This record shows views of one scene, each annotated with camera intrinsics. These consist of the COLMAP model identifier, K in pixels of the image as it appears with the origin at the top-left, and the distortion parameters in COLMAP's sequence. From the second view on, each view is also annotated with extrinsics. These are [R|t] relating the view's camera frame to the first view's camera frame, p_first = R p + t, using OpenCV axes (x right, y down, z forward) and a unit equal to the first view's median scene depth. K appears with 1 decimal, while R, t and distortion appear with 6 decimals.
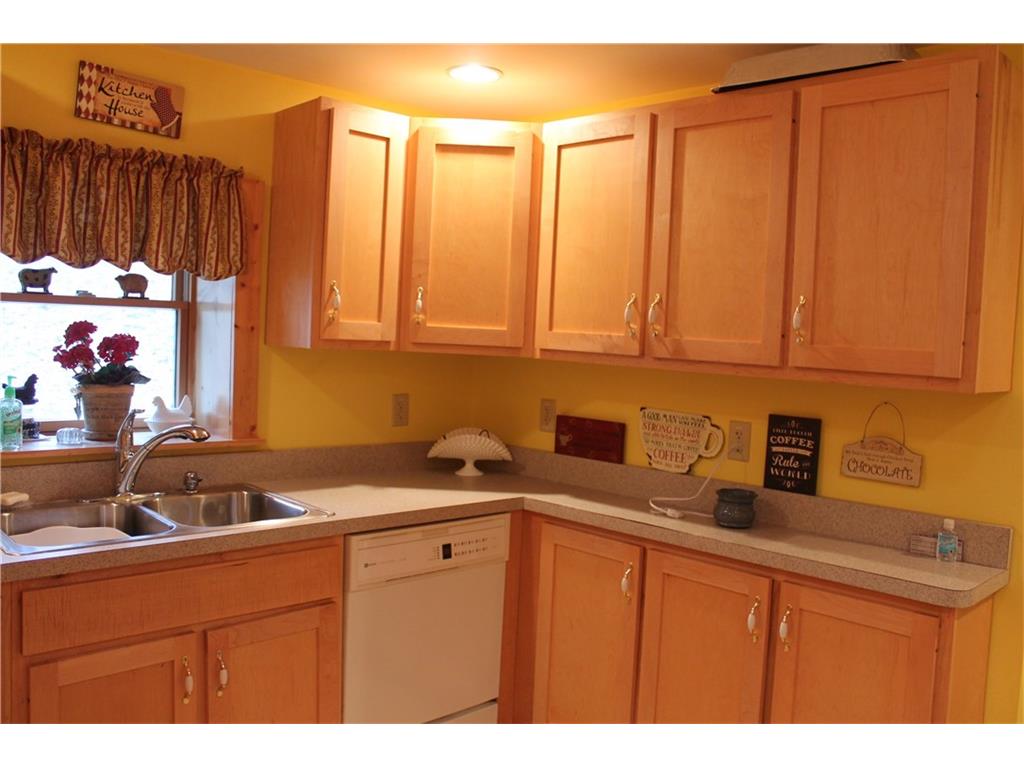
lens RADIAL K [[874.6, 0, 519.8], [0, 874.6, 370.4], [0, 0, 1]] dist [-0.168657, 0.155488]
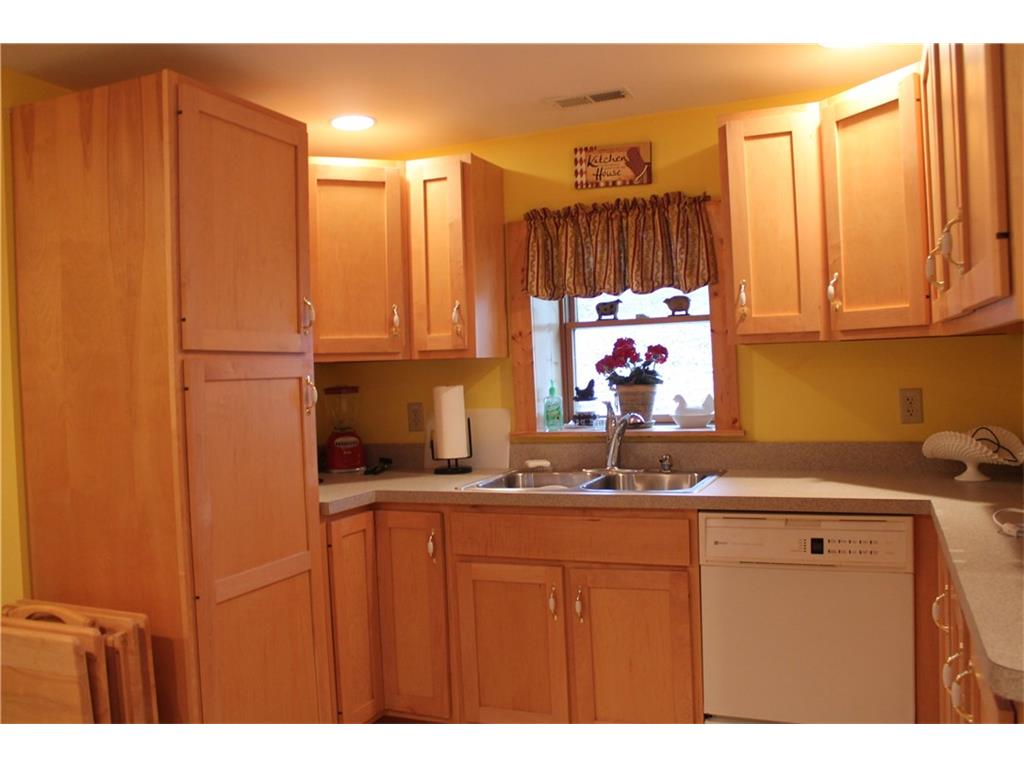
lens RADIAL K [[874.6, 0, 519.8], [0, 874.6, 370.4], [0, 0, 1]] dist [-0.168657, 0.155488]
pose [[0.381341, -0.053323, -0.922895, 0.660872], [0.015069, 0.998561, -0.051468, 0.059332], [0.924312, 0.005720, 0.381596, 0.339054]]
